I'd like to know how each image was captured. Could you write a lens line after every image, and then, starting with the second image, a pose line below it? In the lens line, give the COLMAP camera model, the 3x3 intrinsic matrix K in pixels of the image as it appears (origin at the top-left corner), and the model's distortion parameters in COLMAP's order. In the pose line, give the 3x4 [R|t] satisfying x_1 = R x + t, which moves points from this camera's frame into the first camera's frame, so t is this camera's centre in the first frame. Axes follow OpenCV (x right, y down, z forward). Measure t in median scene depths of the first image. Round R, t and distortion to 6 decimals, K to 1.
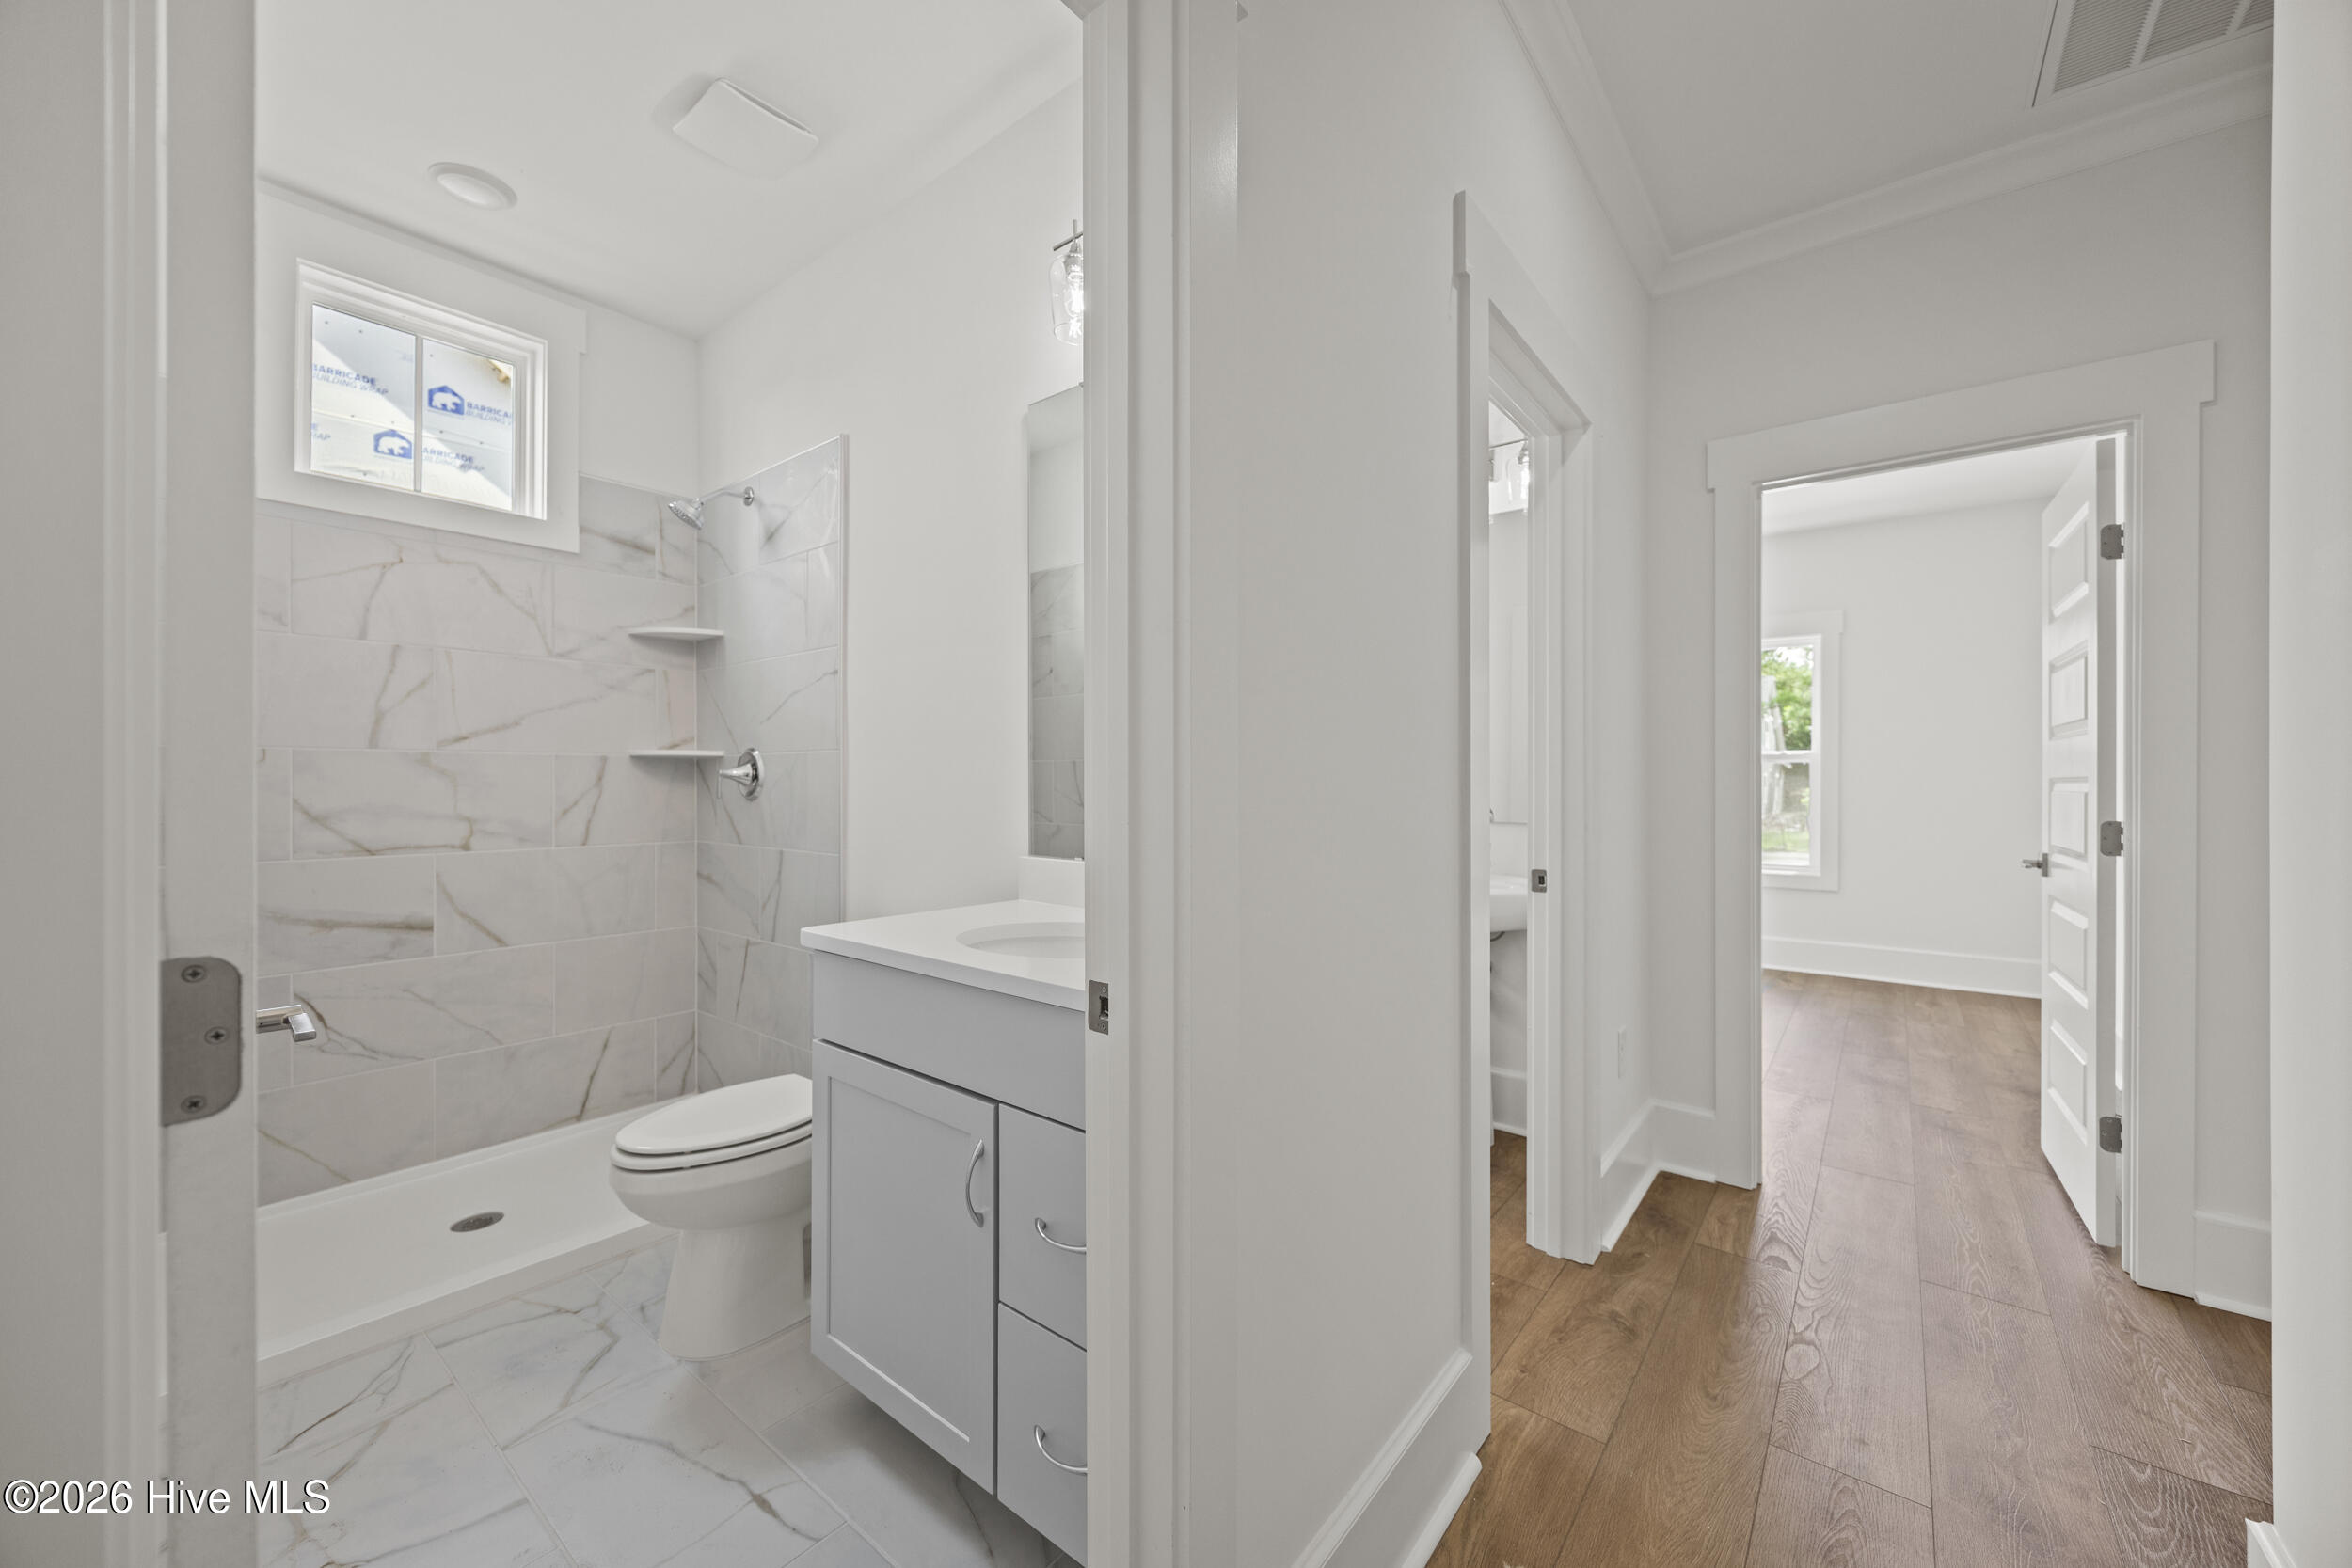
lens RADIAL K [[887.5, 0, 1168.4], [0, 887.5, 783.7], [0, 0, 1]] dist [-0.001535, -0.000249]
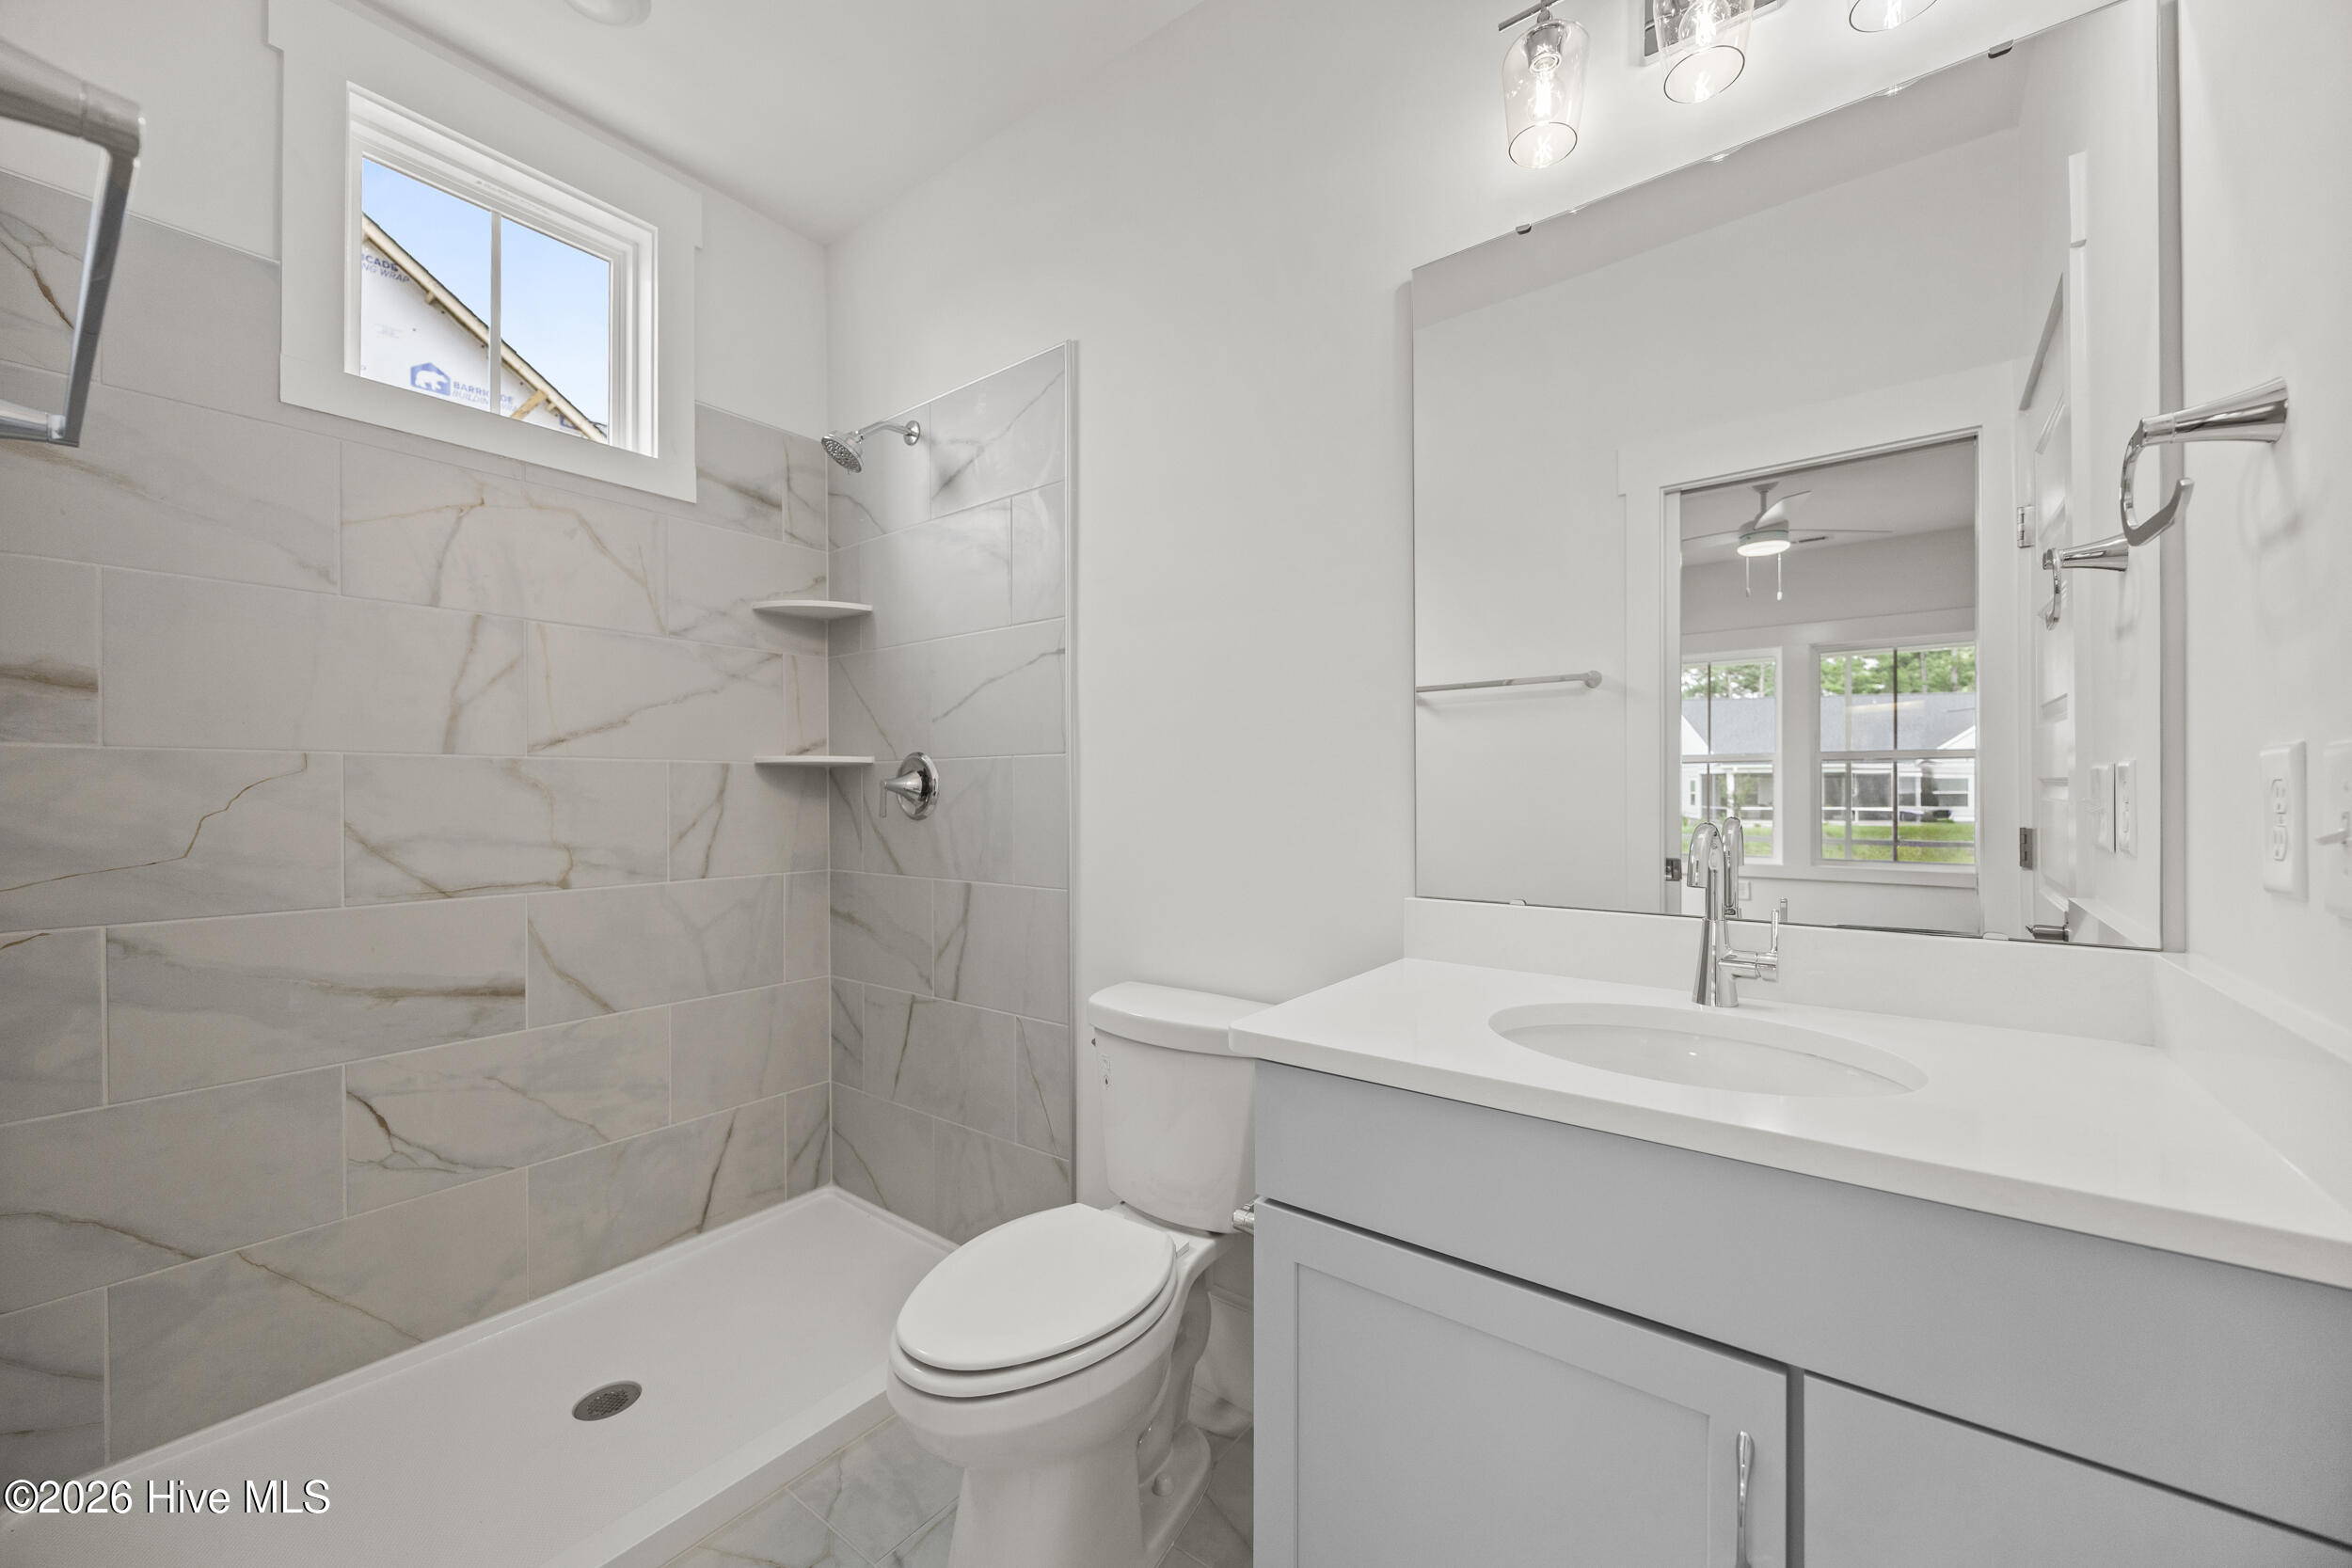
lens RADIAL K [[893.8, 0, 1170.6], [0, 893.8, 793.5], [0, 0, 1]] dist [-0.001445, 0.000150]
pose [[0.999624, -0.005241, 0.026924, -0.280465], [0.005270, 0.999986, -0.000985, -0.002285], [-0.026918, 0.001127, 0.999637, 0.212116]]
